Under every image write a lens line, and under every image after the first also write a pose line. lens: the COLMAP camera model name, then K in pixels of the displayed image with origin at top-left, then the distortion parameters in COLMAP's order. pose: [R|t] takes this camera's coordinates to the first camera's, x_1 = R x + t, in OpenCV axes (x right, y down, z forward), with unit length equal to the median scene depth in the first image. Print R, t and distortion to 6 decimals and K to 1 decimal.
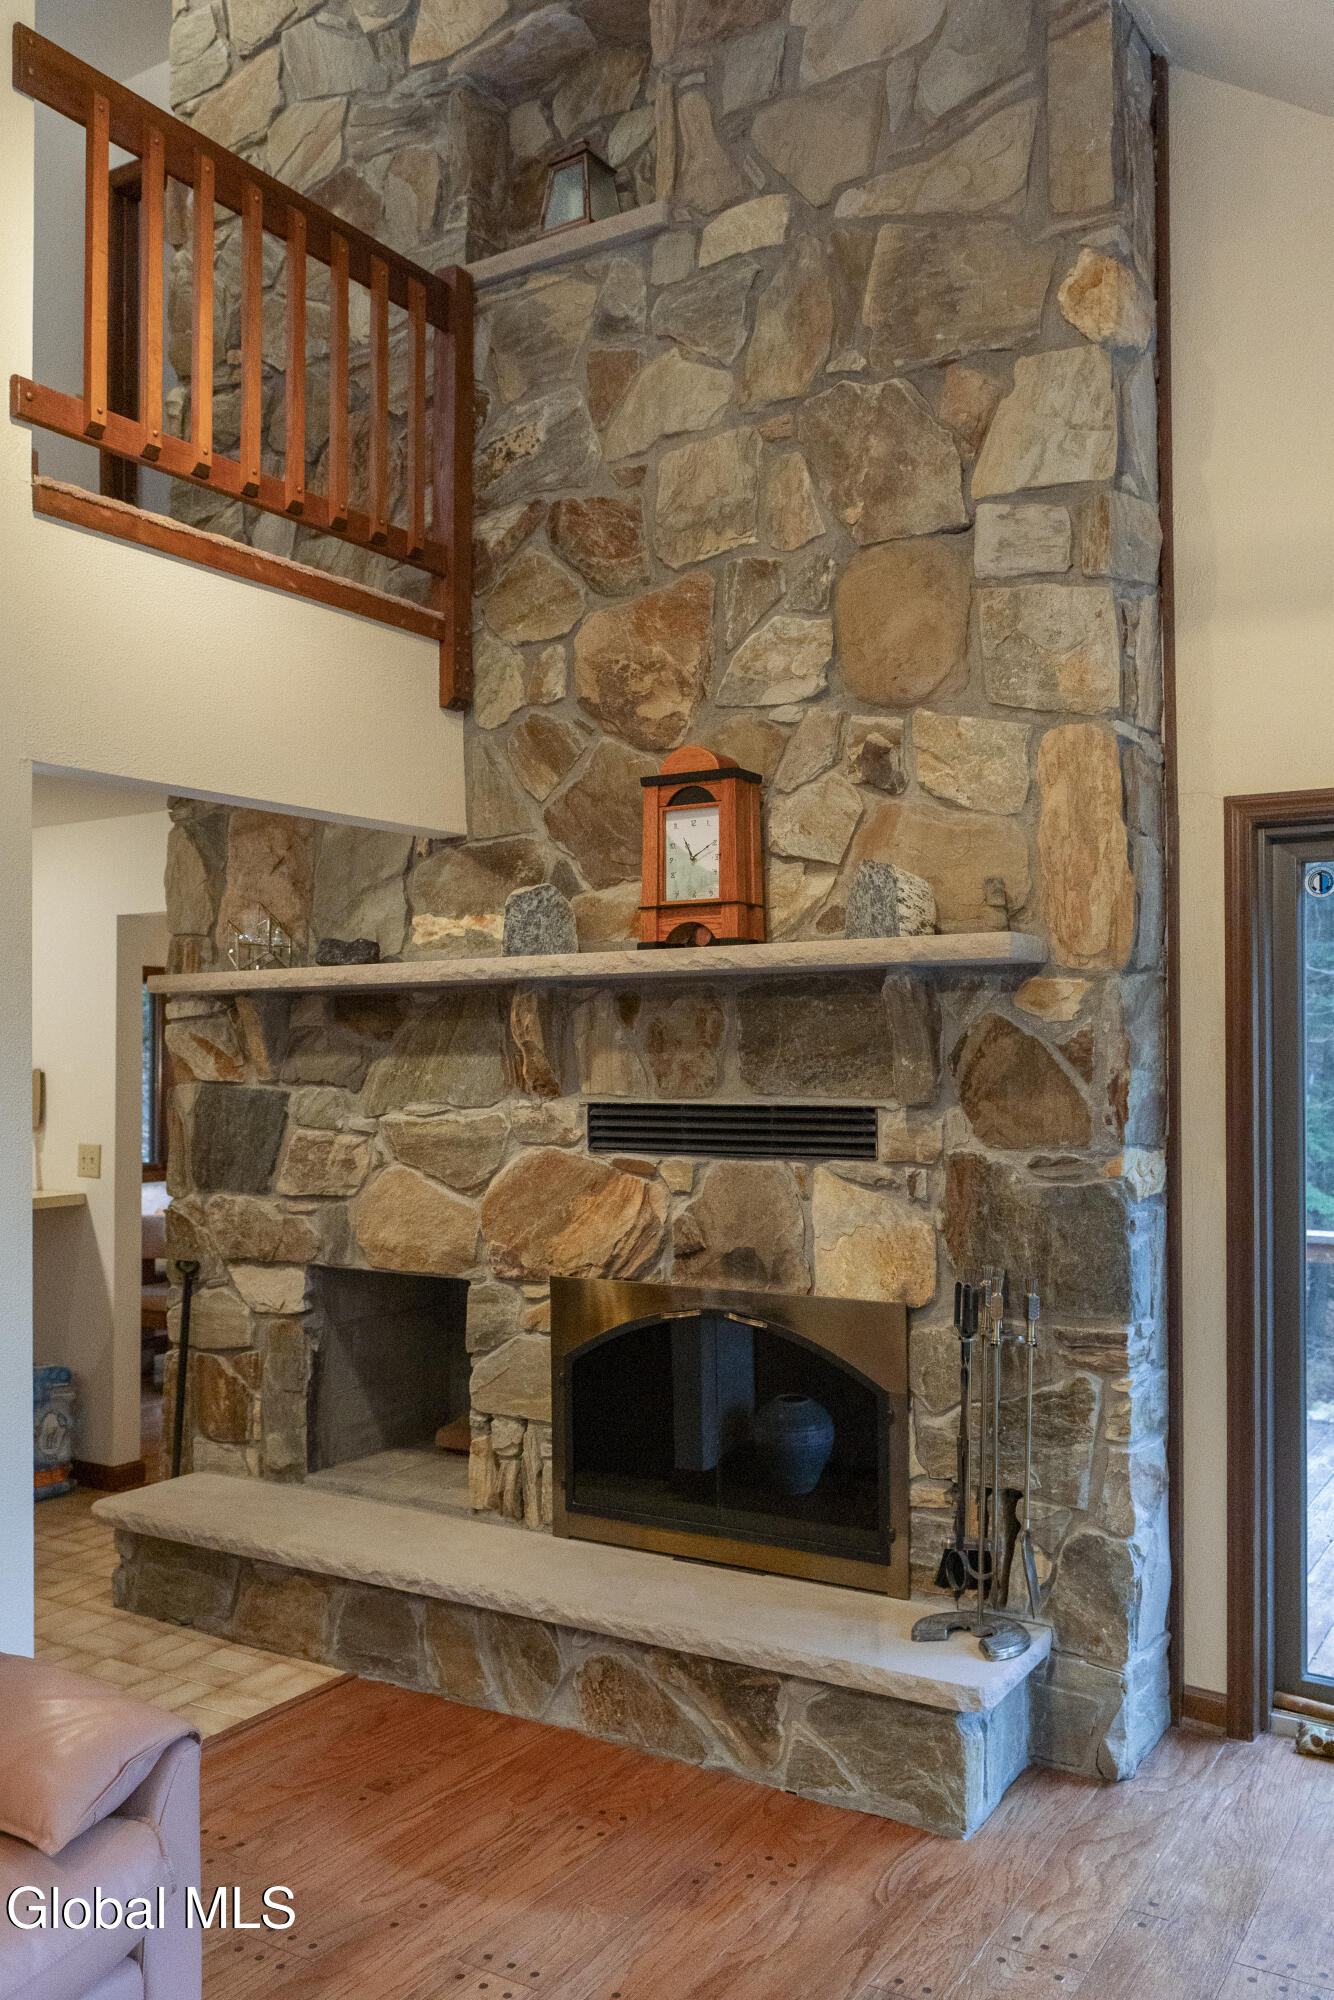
lens RADIAL K [[1613.0, 0, 682.9], [0, 1613.0, 1016.2], [0, 0, 1]] dist [-0.000886, -0.004615]
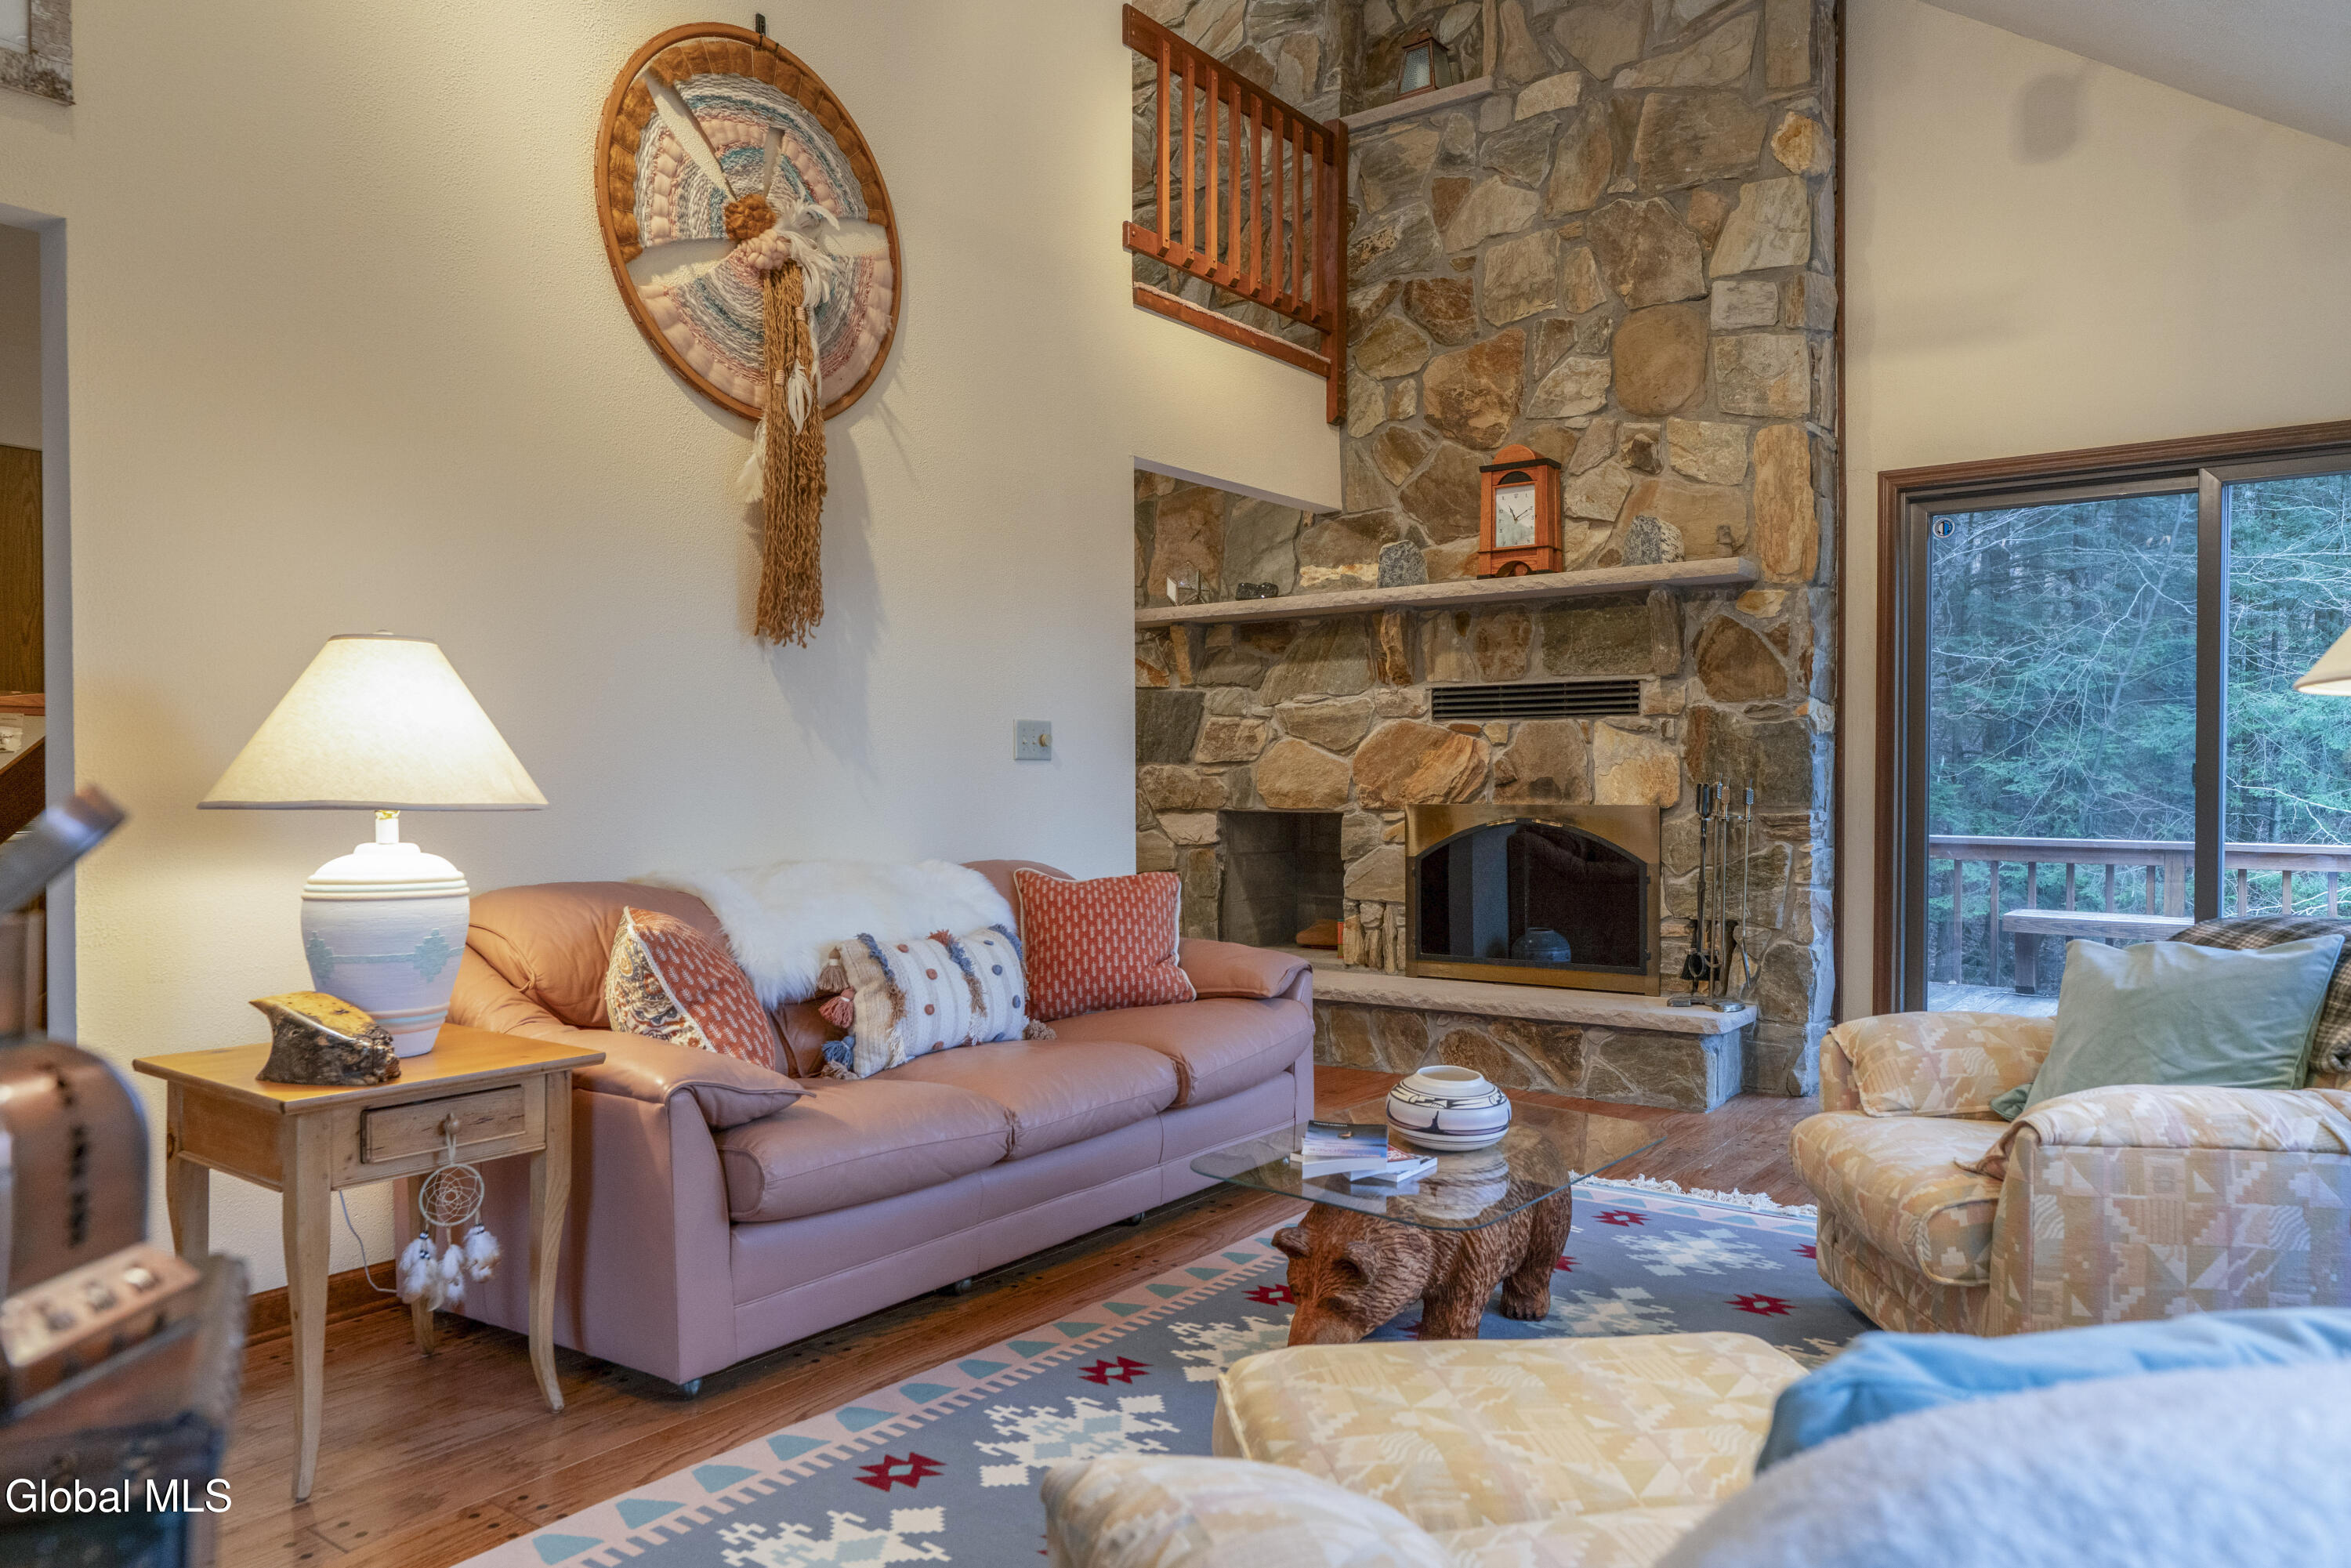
lens RADIAL K [[1603.5, 0, 1154.6], [0, 1603.5, 790.9], [0, 0, 1]] dist [0.000461, 0.007060]
pose [[0.996172, 0.003693, -0.087340, -0.198095], [-0.001234, 0.999602, 0.028189, 0.115648], [0.087409, -0.027973, 0.995780, -0.539433]]
